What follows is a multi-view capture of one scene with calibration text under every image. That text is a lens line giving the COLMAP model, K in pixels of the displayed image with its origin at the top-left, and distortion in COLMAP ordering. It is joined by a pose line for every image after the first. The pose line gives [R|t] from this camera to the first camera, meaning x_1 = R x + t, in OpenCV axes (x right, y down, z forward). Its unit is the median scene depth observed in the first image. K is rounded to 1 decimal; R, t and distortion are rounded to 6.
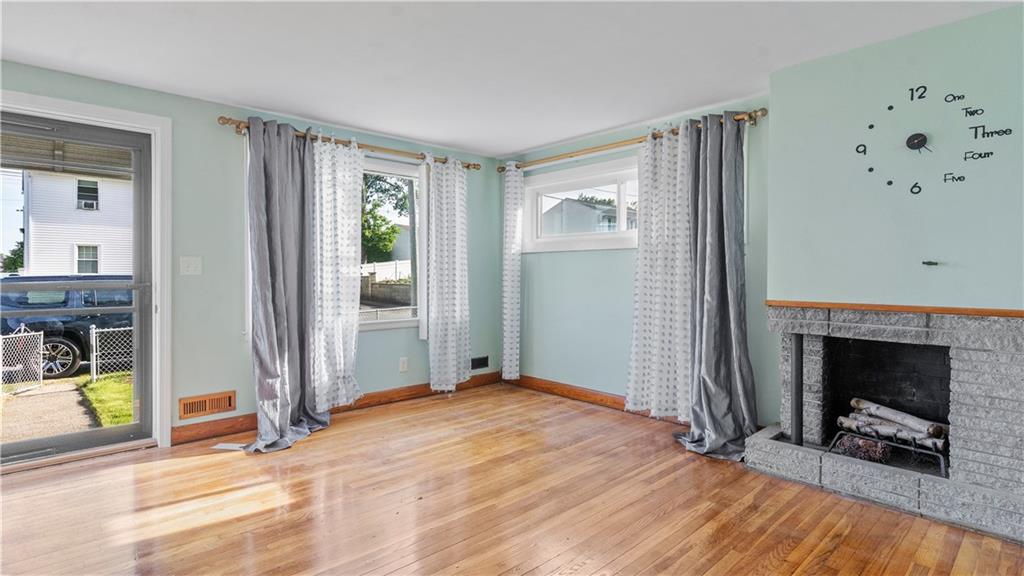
lens RADIAL K [[523.6, 0, 510.2], [0, 523.6, 277.3], [0, 0, 1]] dist [0.000187, 0.000200]
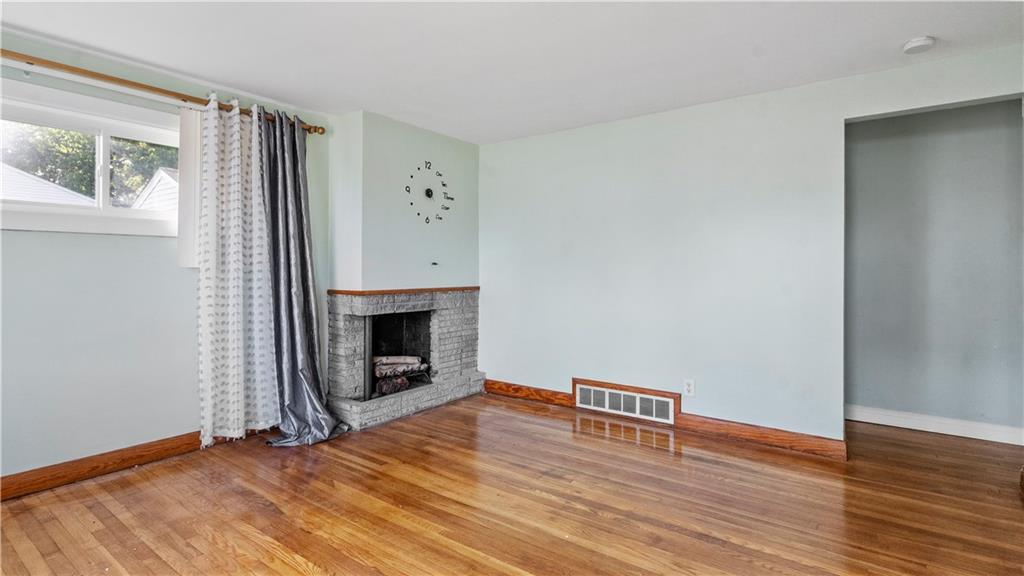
lens RADIAL K [[502.2, 0, 504.0], [0, 502.2, 270.3], [0, 0, 1]] dist [-0.001440, 0.000017]
pose [[-0.187250, -0.005058, 0.982299, -0.816071], [0.008005, 0.999946, 0.006674, -0.012649], [-0.982280, 0.009113, -0.187199, 0.970626]]
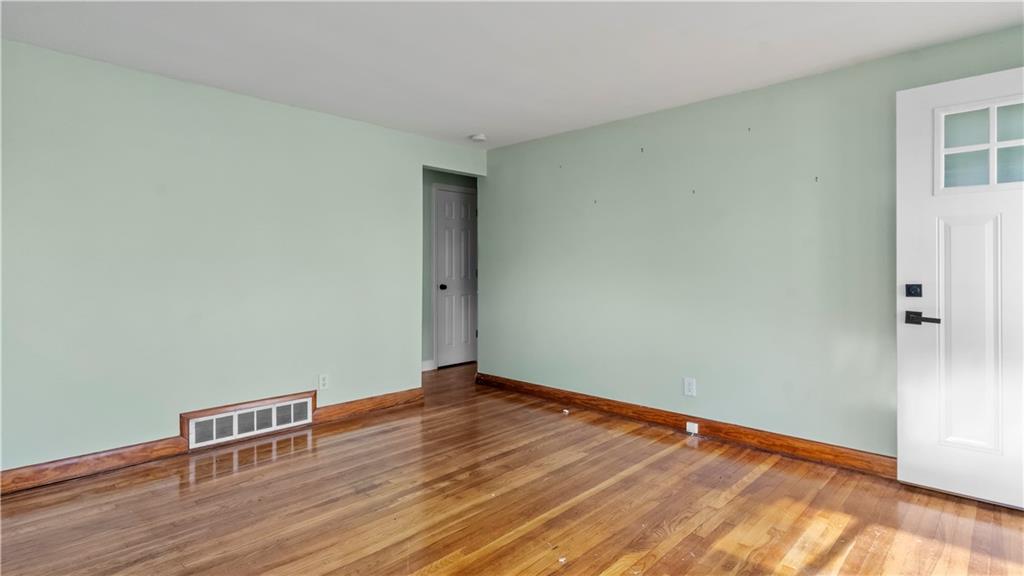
lens RADIAL K [[502.2, 0, 504.0], [0, 502.2, 270.3], [0, 0, 1]] dist [-0.001440, 0.000017]
pose [[-0.998933, -0.000302, -0.046174, -0.051838], [-0.000819, 0.999937, 0.011182, -0.014191], [0.046168, 0.011207, -0.998871, 1.643730]]
